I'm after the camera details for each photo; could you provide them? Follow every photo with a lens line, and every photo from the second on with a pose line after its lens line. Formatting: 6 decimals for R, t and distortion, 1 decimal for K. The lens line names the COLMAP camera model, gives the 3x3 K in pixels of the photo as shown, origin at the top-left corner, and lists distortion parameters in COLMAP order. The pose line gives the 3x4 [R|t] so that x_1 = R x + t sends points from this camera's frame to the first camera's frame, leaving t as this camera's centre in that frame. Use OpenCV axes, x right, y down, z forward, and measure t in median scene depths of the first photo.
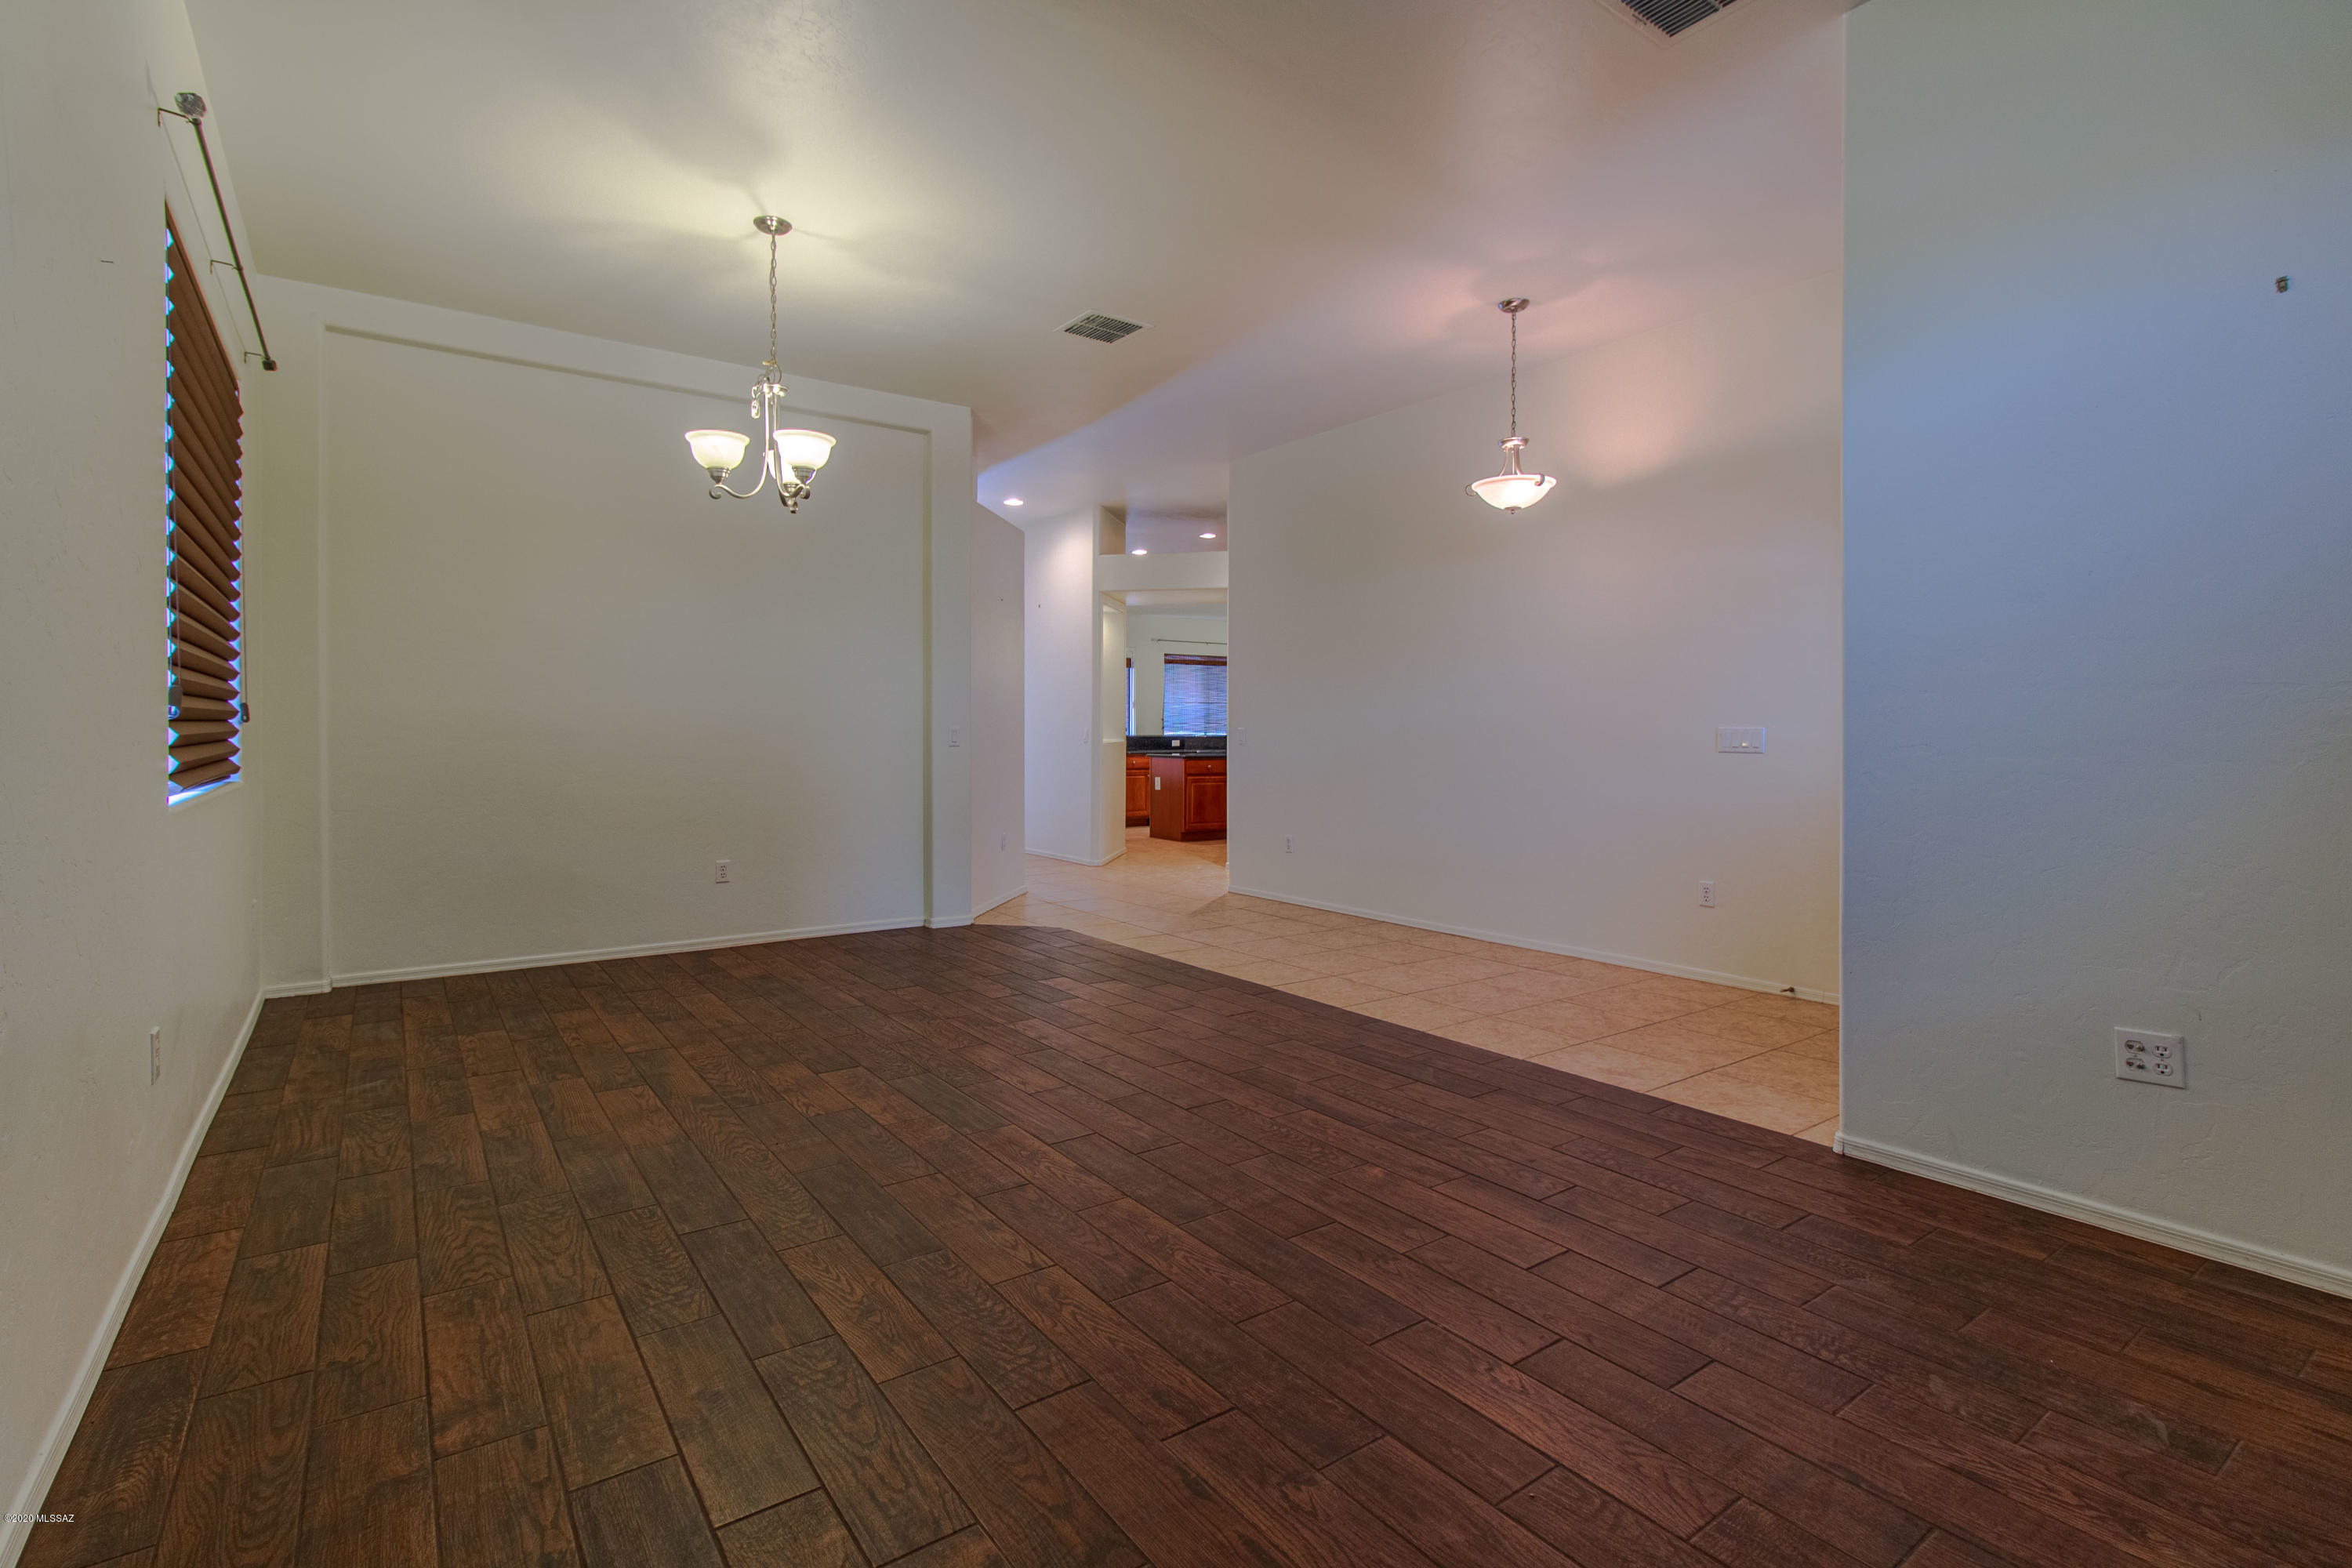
lens RADIAL K [[1095.4, 0, 1175.2], [0, 1095.4, 771.6], [0, 0, 1]] dist [0.001744, 0.000040]
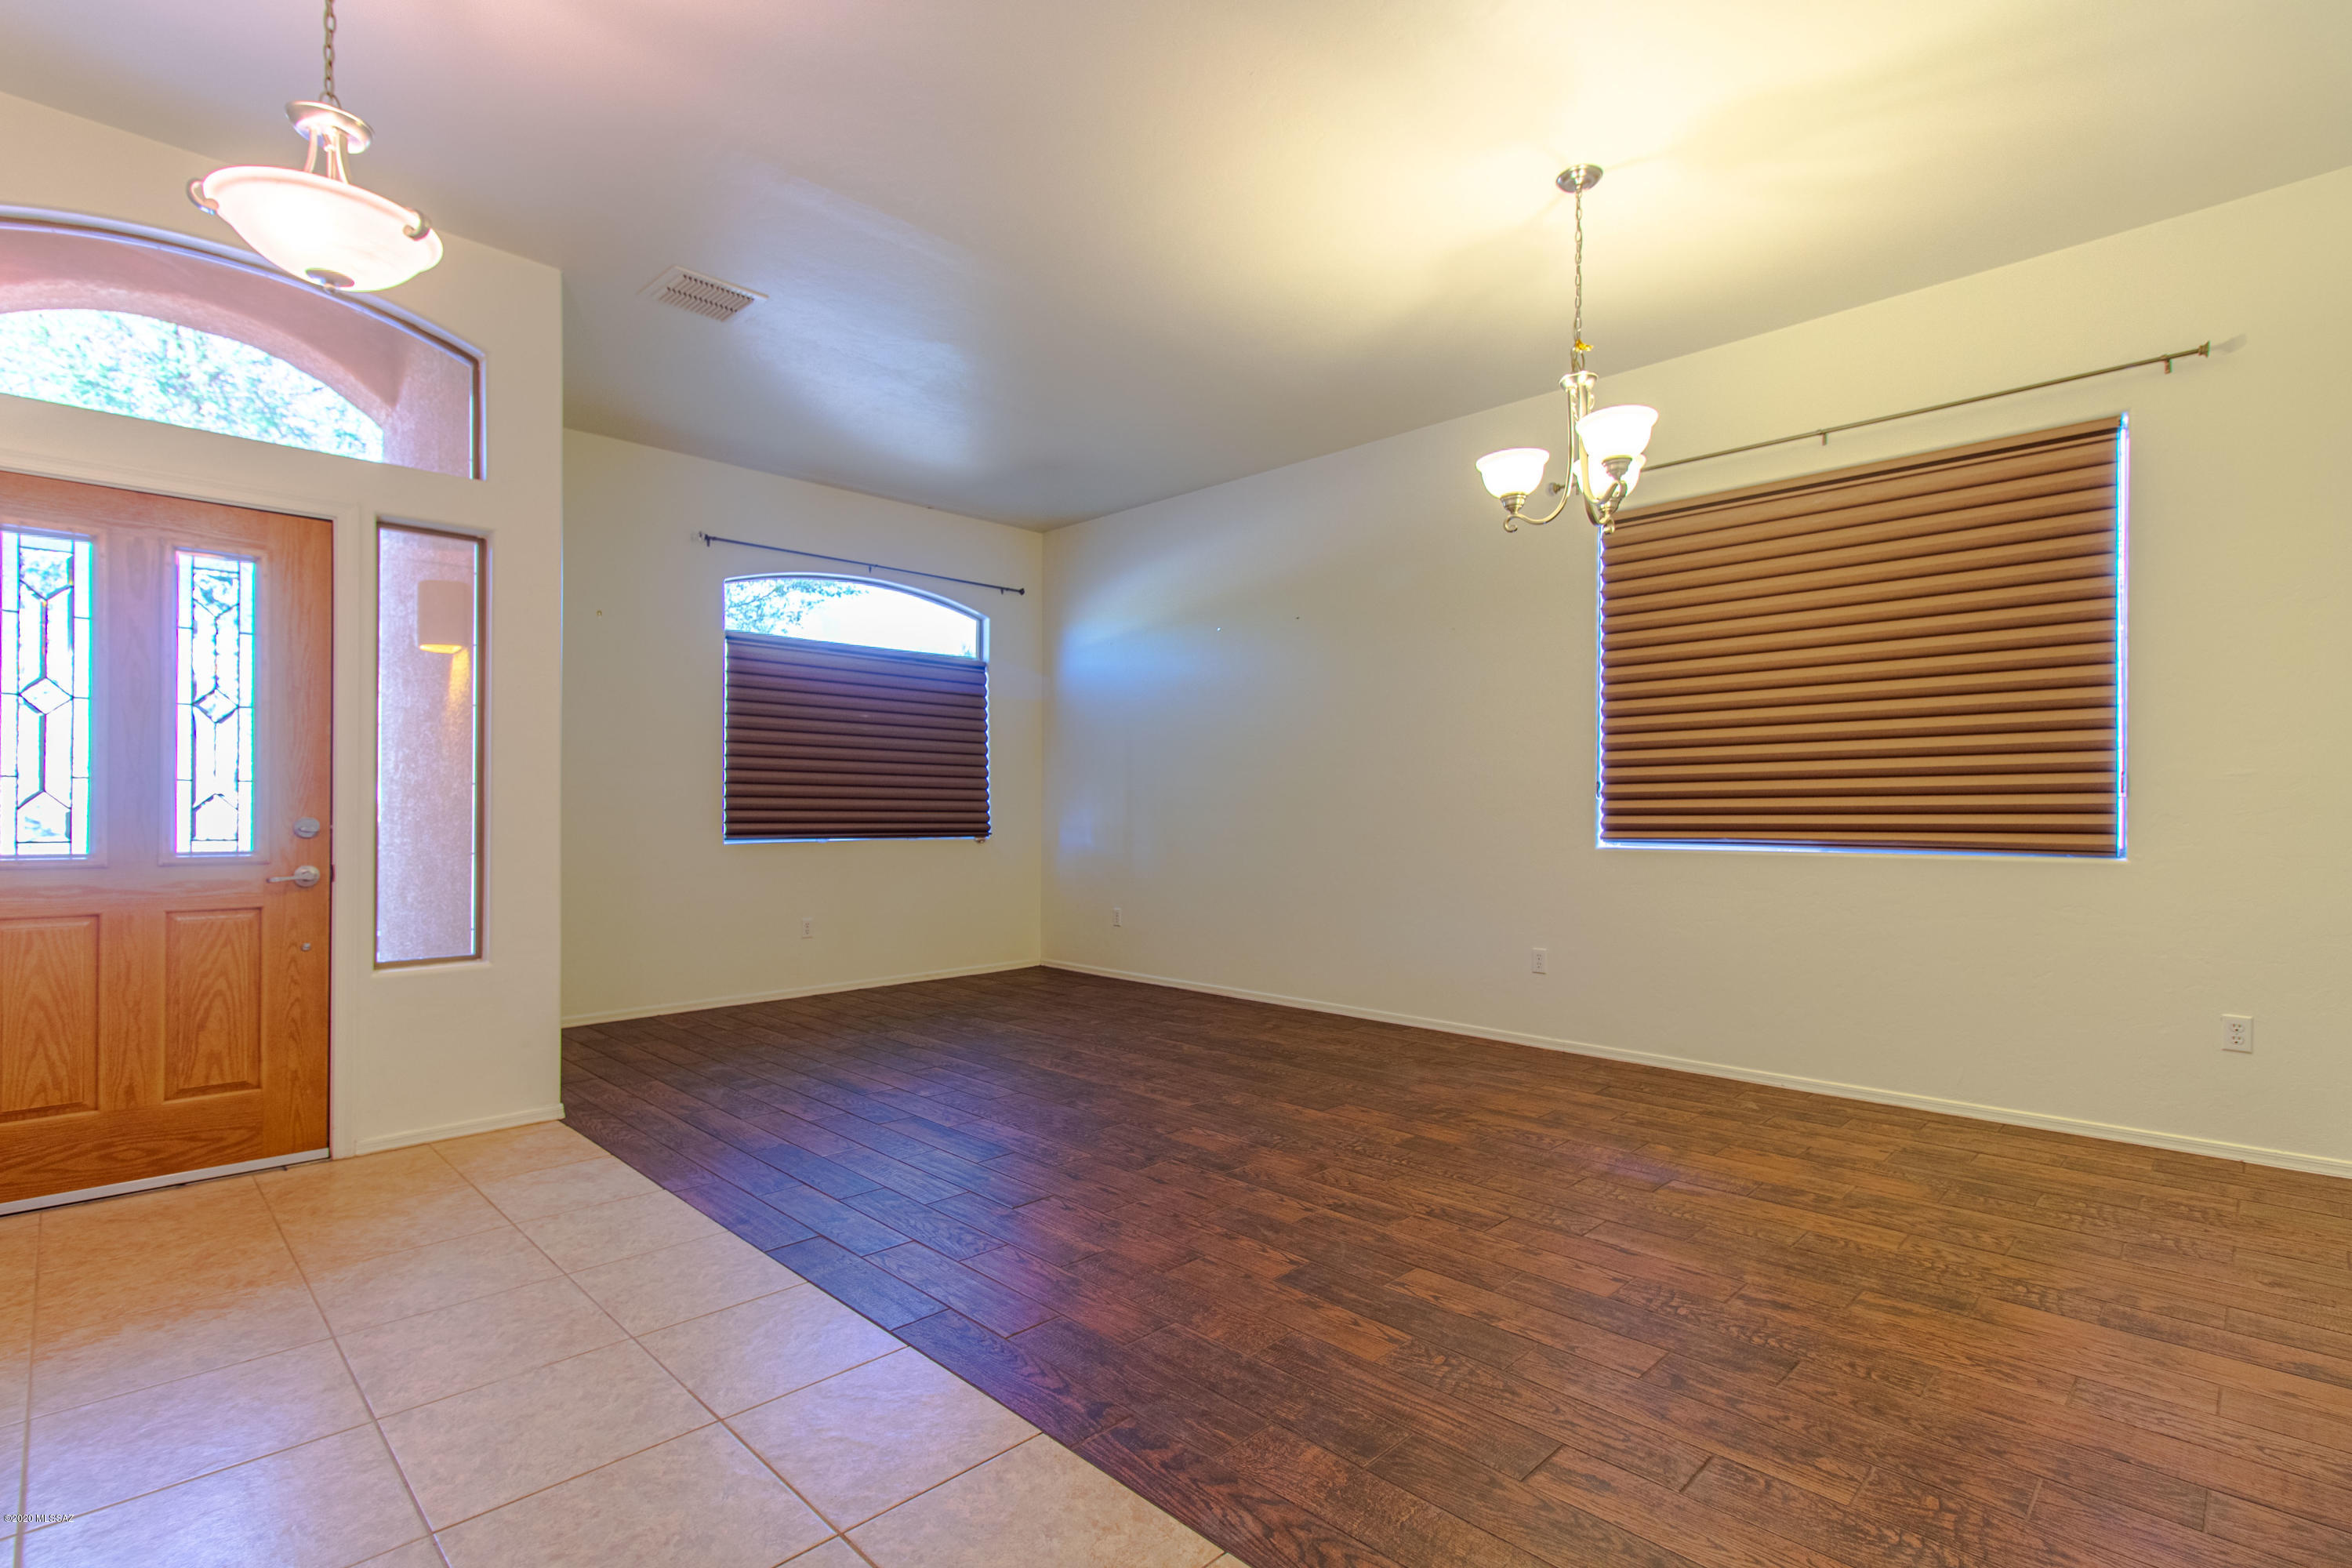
lens RADIAL K [[1095.4, 0, 1167.9], [0, 1095.4, 801.0], [0, 0, 1]] dist [0.001744, 0.000040]
pose [[-0.987434, -0.002106, -0.158016, 0.085224], [-0.006007, 0.999689, 0.024211, -0.078018], [0.157916, 0.024856, -0.987140, 2.431370]]
